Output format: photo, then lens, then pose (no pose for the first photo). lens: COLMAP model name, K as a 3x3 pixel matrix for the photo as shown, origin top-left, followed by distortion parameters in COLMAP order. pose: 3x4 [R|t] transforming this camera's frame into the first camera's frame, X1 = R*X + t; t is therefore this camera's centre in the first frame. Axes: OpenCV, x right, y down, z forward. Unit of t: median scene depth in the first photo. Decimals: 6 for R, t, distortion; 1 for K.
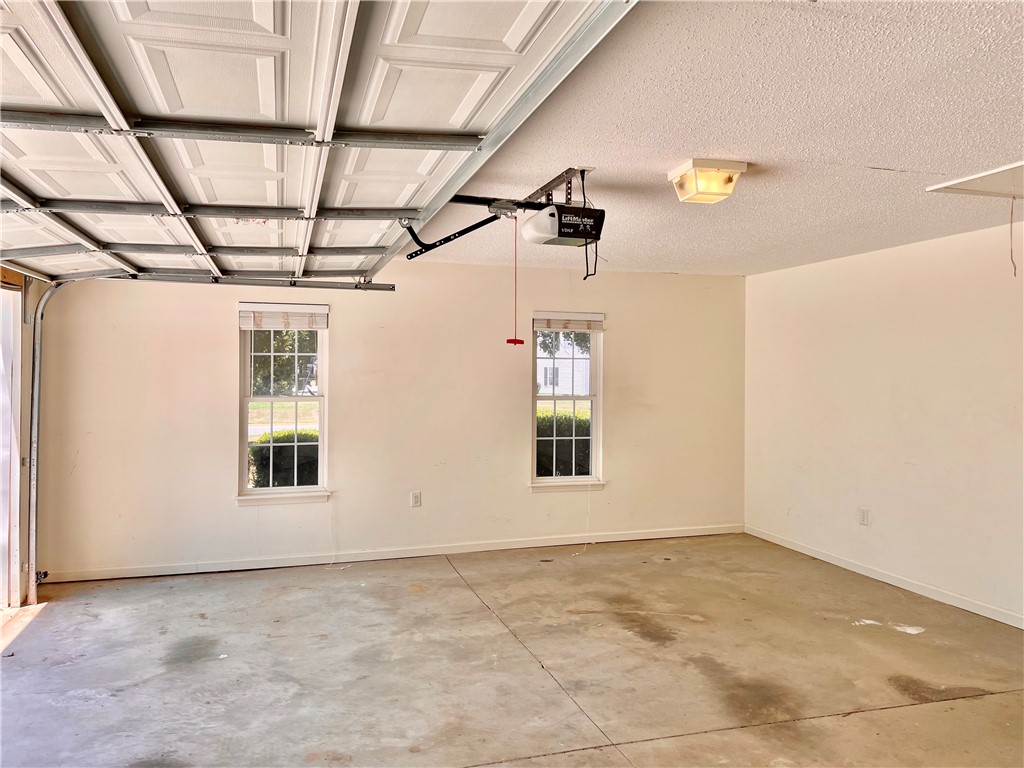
lens RADIAL K [[789.5, 0, 515.3], [0, 789.5, 377.2], [0, 0, 1]] dist [0.074894, -0.091861]
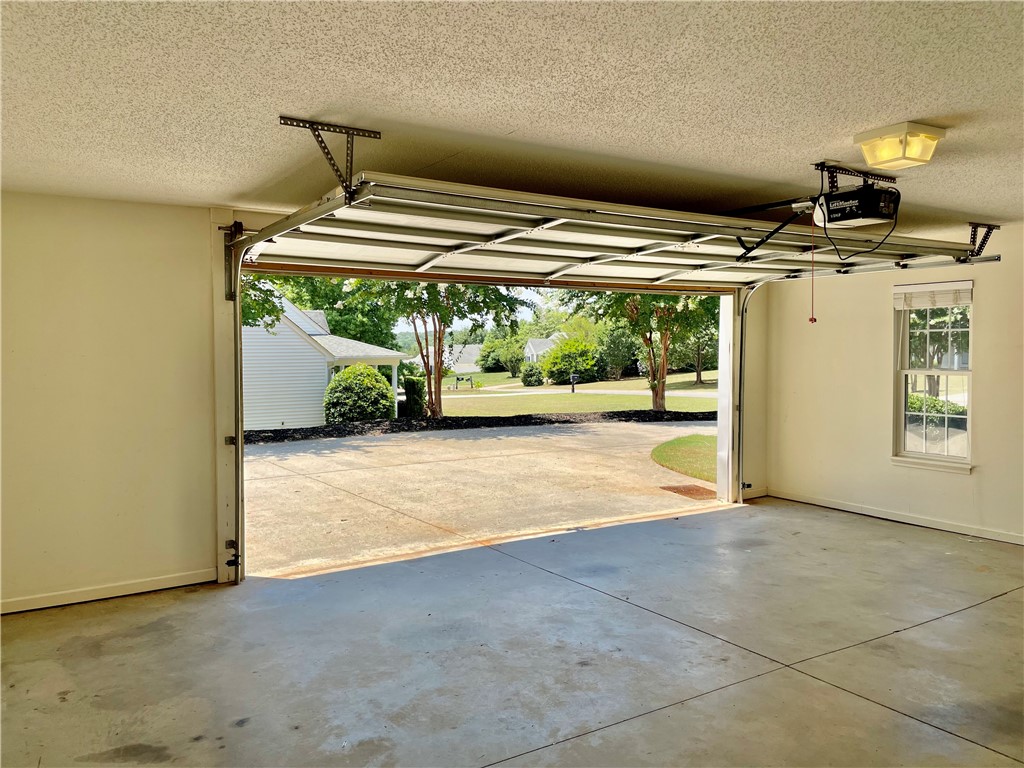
lens RADIAL K [[789.5, 0, 508.7], [0, 789.5, 384.0], [0, 0, 1]] dist [0.074894, -0.091861]
pose [[0.270178, 0.040447, -0.961960, 0.910485], [-0.005223, 0.999164, 0.040544, 0.003491], [0.962796, -0.005930, 0.270164, 0.241738]]
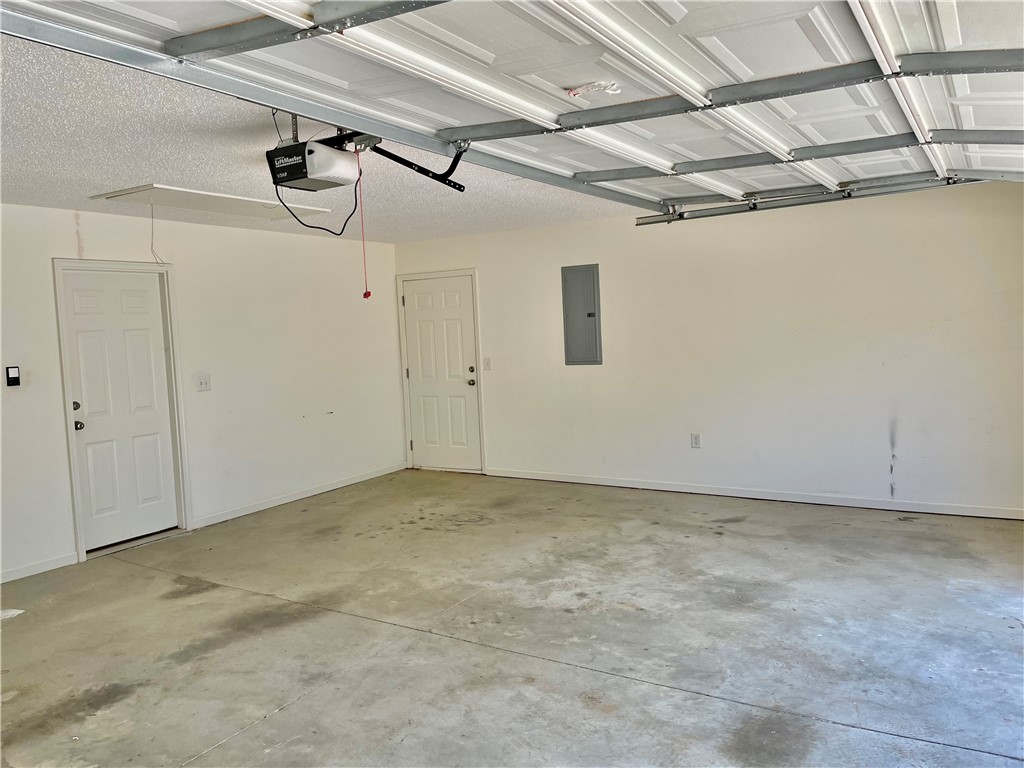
lens RADIAL K [[789.5, 0, 511.6], [0, 789.5, 382.7], [0, 0, 1]] dist [0.074894, -0.091861]
pose [[-0.669293, -0.028083, 0.742468, -0.712683], [0.049401, 0.995392, 0.082181, -0.009789], [-0.741355, 0.091682, -0.664821, 1.361528]]
